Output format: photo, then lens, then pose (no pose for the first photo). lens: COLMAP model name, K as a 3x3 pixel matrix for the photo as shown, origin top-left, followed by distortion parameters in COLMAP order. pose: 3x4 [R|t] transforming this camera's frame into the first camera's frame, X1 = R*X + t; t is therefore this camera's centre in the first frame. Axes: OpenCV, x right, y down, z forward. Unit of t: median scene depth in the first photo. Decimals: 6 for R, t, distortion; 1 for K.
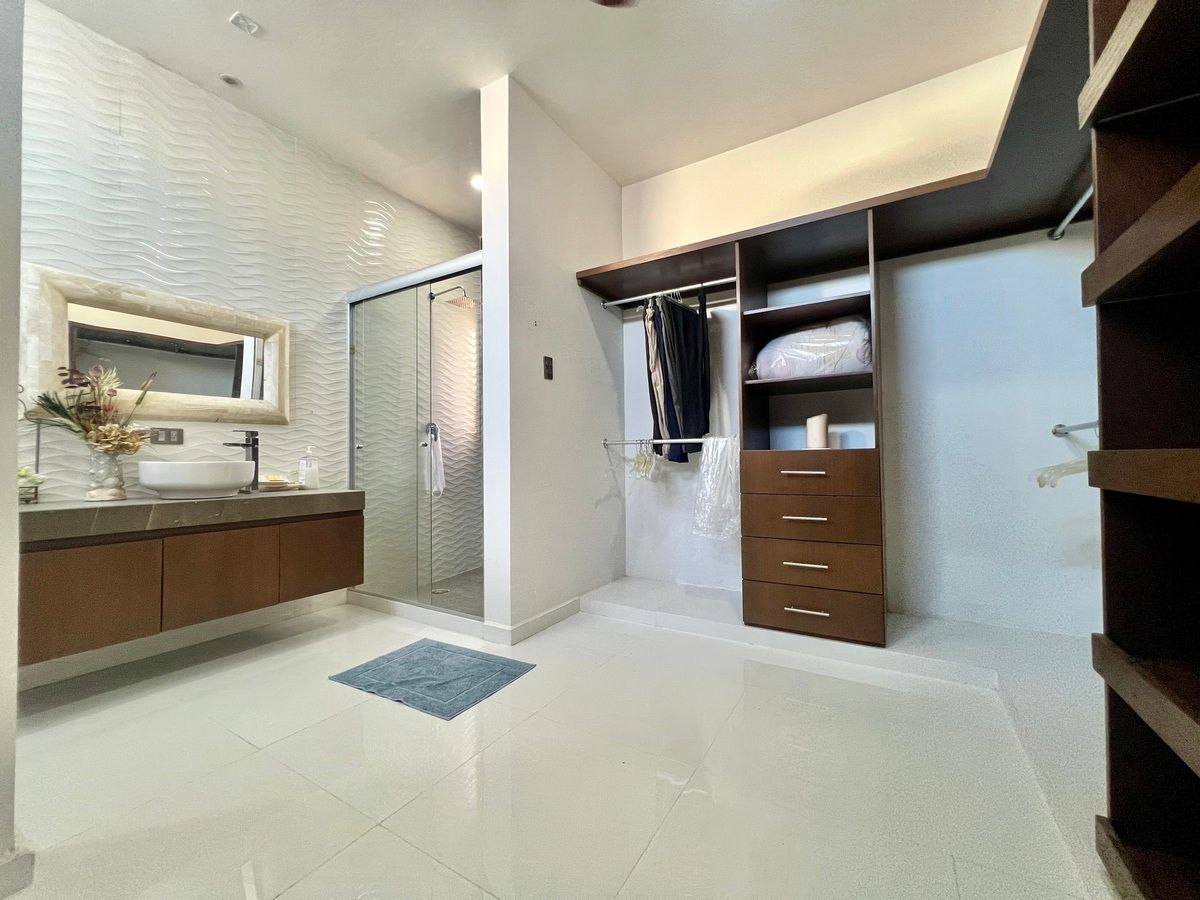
lens RADIAL K [[480.2, 0, 598.2], [0, 480.2, 448.0], [0, 0, 1]] dist [0.001024, -0.000102]
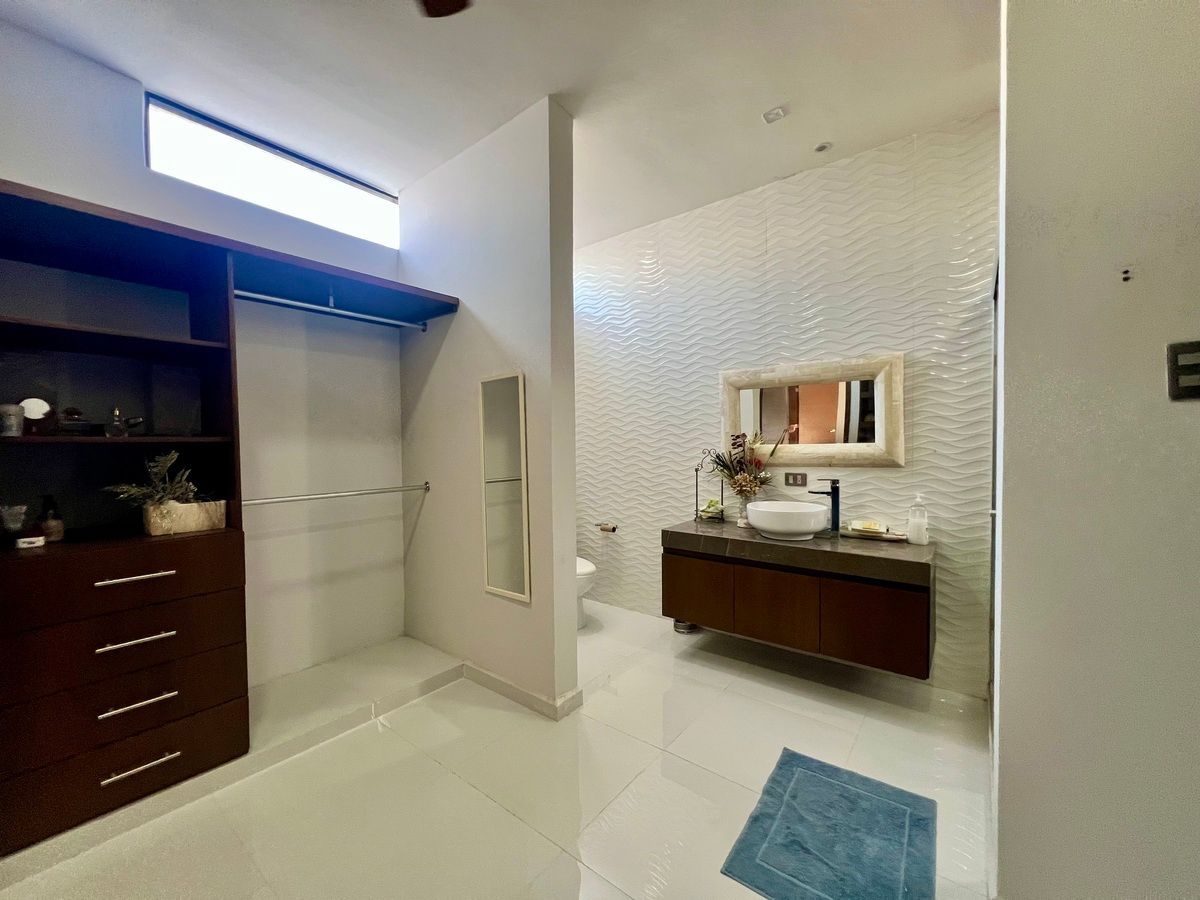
lens RADIAL K [[480.2, 0, 598.3], [0, 480.2, 450.0], [0, 0, 1]] dist [0.001024, -0.000102]
pose [[-0.113696, 0.030509, -0.993047, 0.374701], [0.034169, 0.999057, 0.026782, -0.147431], [0.992928, -0.030886, -0.114631, 0.629634]]
